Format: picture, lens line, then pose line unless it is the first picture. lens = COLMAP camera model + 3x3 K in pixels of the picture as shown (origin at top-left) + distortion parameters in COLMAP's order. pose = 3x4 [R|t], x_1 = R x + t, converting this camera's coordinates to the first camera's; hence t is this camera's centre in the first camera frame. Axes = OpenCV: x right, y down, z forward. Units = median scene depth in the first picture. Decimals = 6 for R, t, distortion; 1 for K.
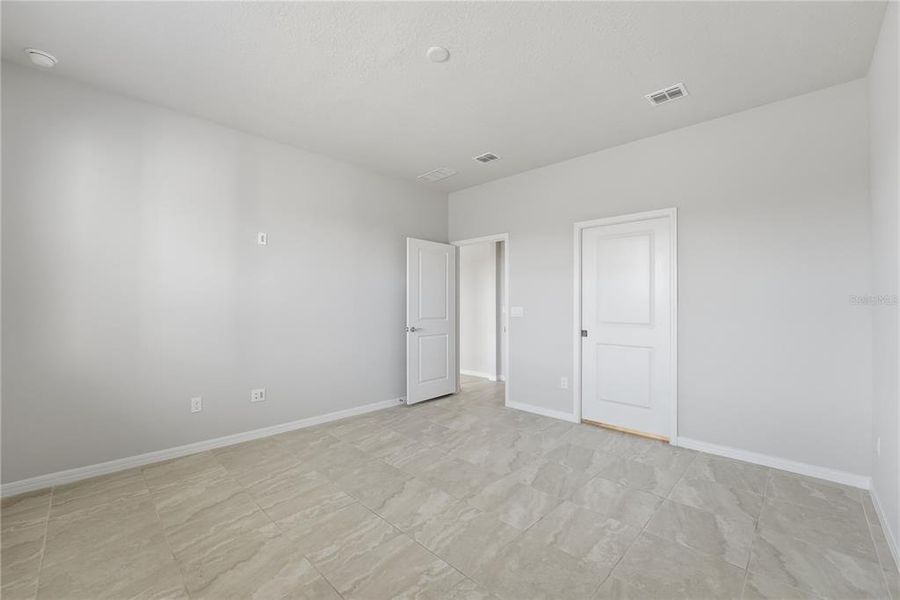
lens RADIAL K [[366.5, 0, 448.7], [0, 366.5, 306.3], [0, 0, 1]] dist [0.000368, -0.000077]
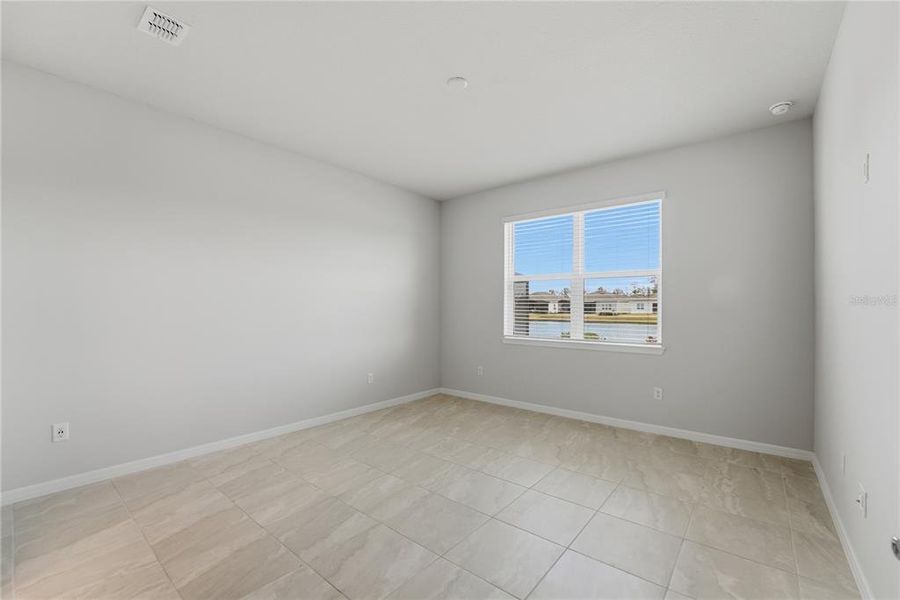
lens RADIAL K [[370.8, 0, 456.2], [0, 370.8, 306.3], [0, 0, 1]] dist [0.000285, 0.000142]
pose [[-0.993961, -0.005280, -0.109607, 0.093660], [-0.005433, 0.999985, 0.001091, -0.012079], [0.109600, 0.001680, -0.993974, 2.103855]]
